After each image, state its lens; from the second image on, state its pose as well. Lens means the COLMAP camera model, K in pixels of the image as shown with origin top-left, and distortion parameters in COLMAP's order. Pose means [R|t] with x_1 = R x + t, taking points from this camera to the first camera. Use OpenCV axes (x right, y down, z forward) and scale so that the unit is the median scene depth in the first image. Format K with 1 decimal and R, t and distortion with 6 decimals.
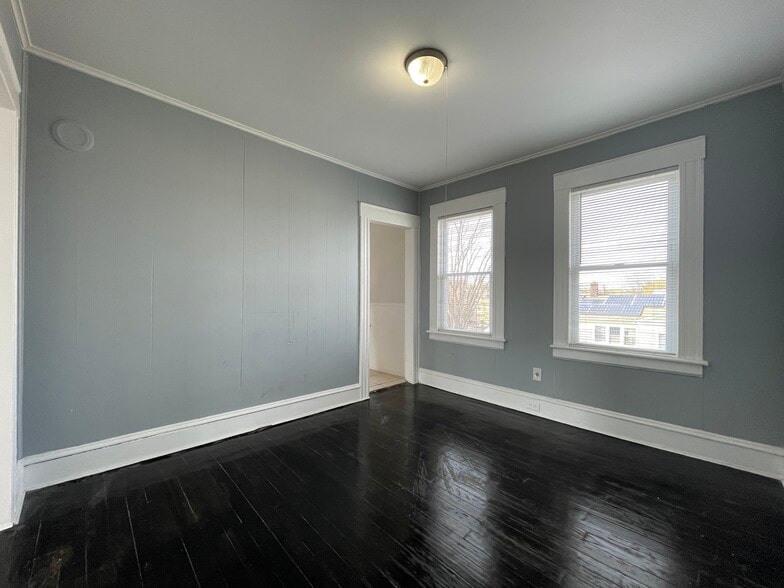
lens RADIAL K [[314.8, 0, 393.7], [0, 314.8, 296.8], [0, 0, 1]] dist [0.001797, 0.000225]
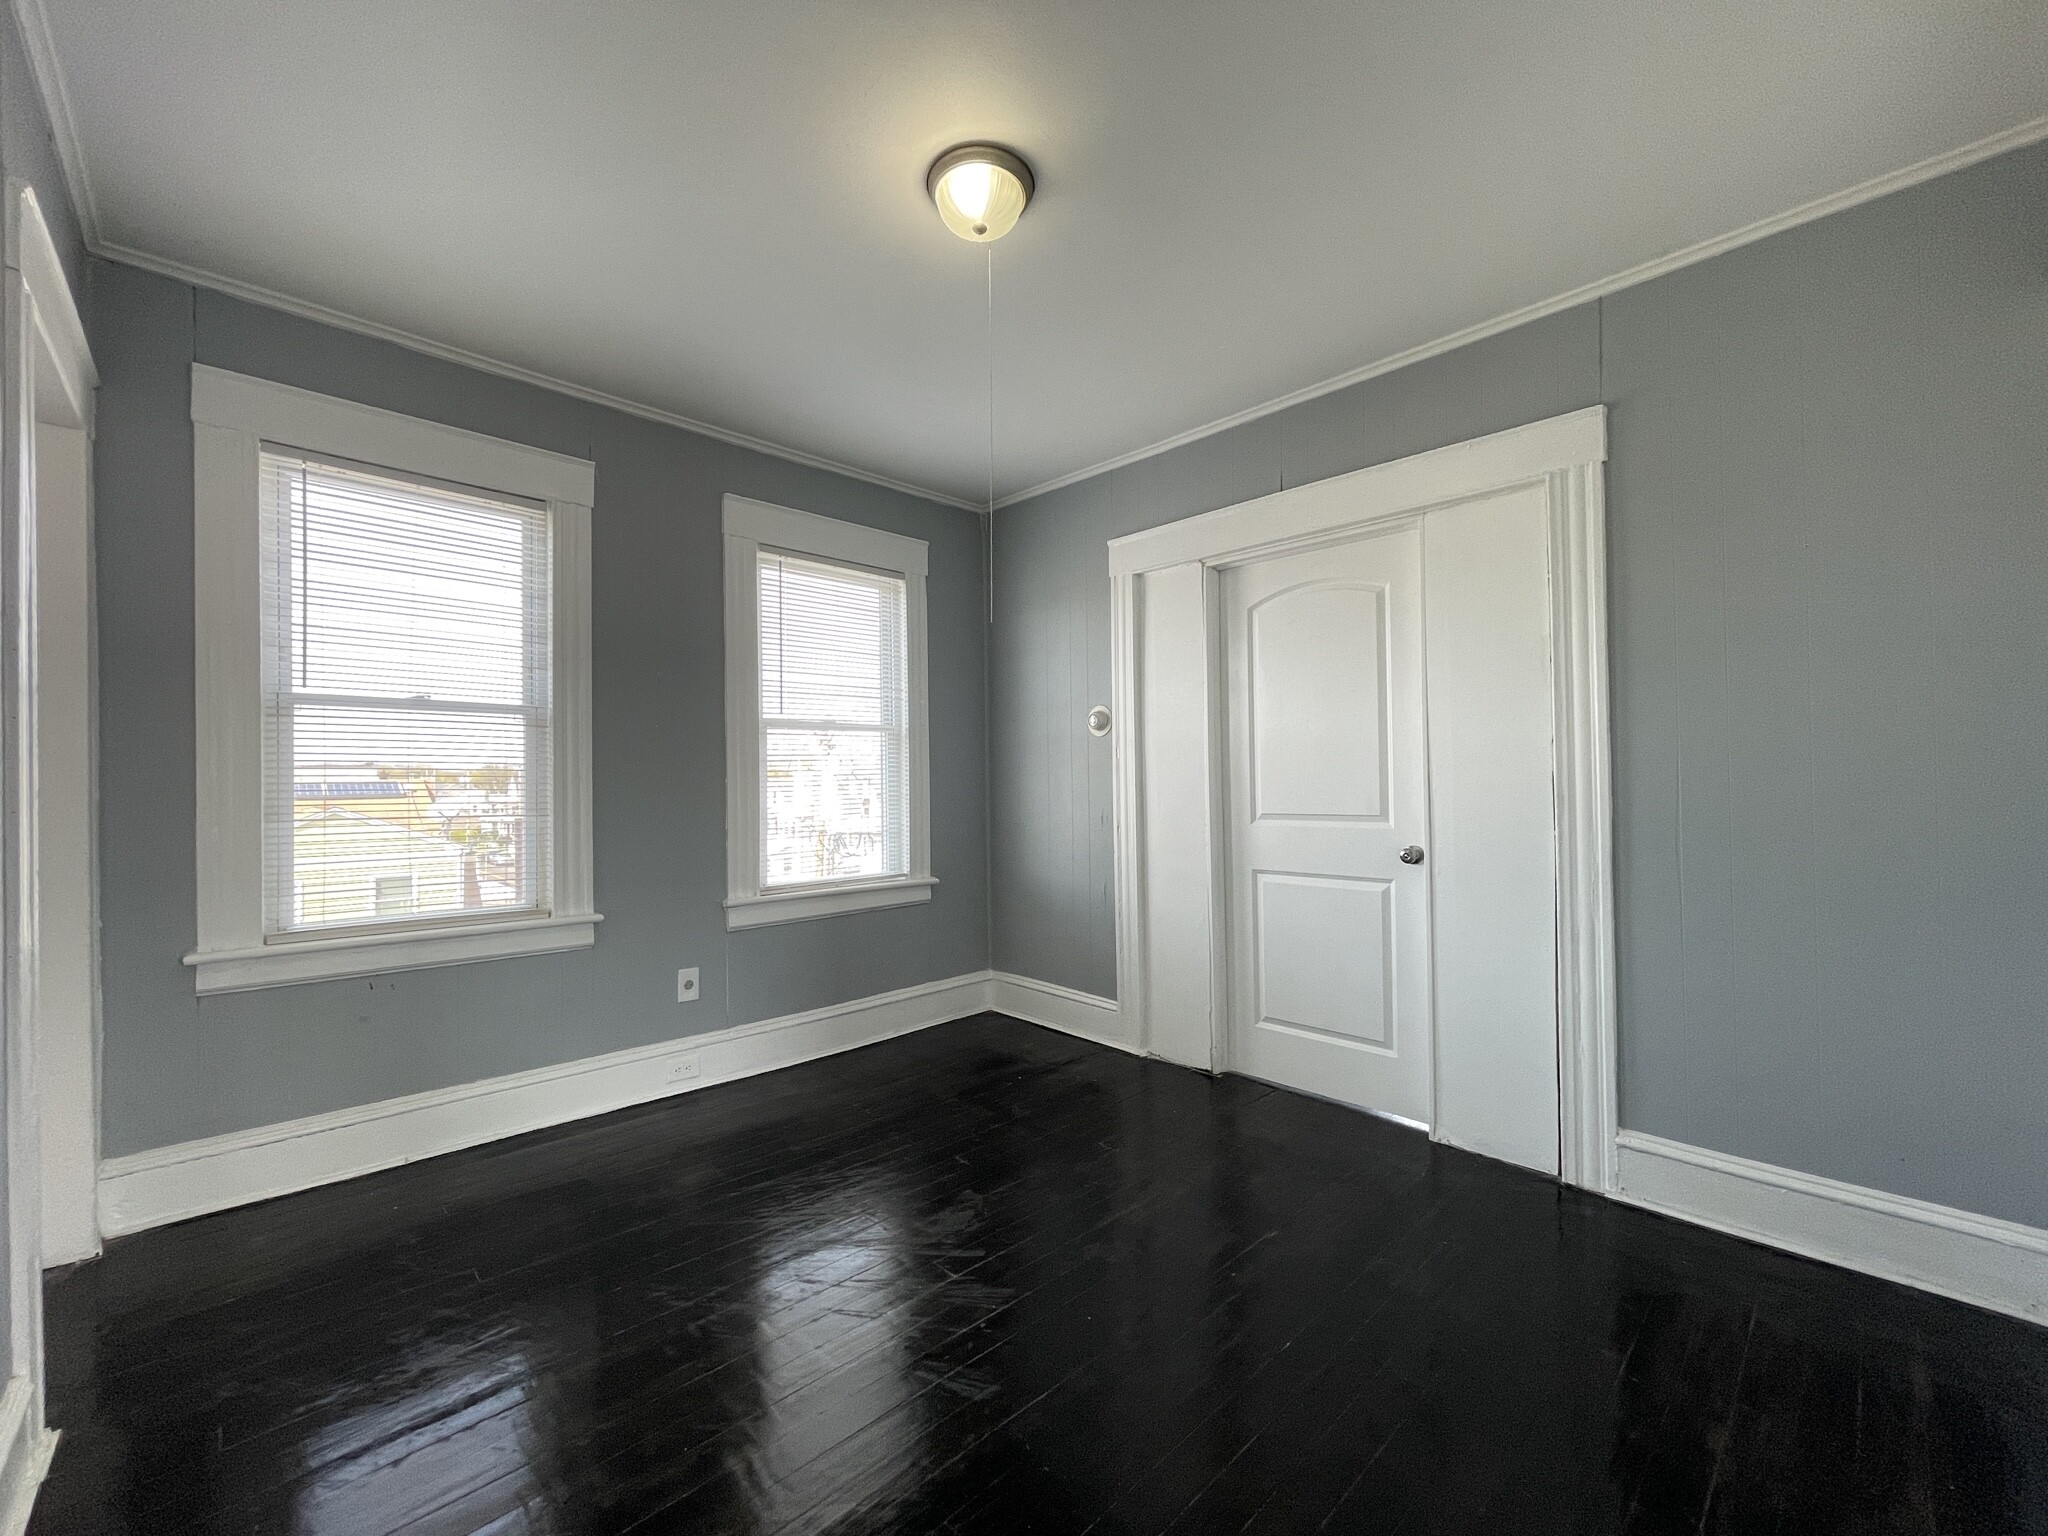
lens RADIAL K [[794.1, 0, 1041.0], [0, 794.1, 777.4], [0, 0, 1]] dist [-0.001101, -0.000156]
pose [[0.012445, -0.000515, 0.999922, -0.545771], [0.008708, 0.999962, 0.000406, -0.007206], [-0.999885, 0.008702, 0.012449, 0.574225]]
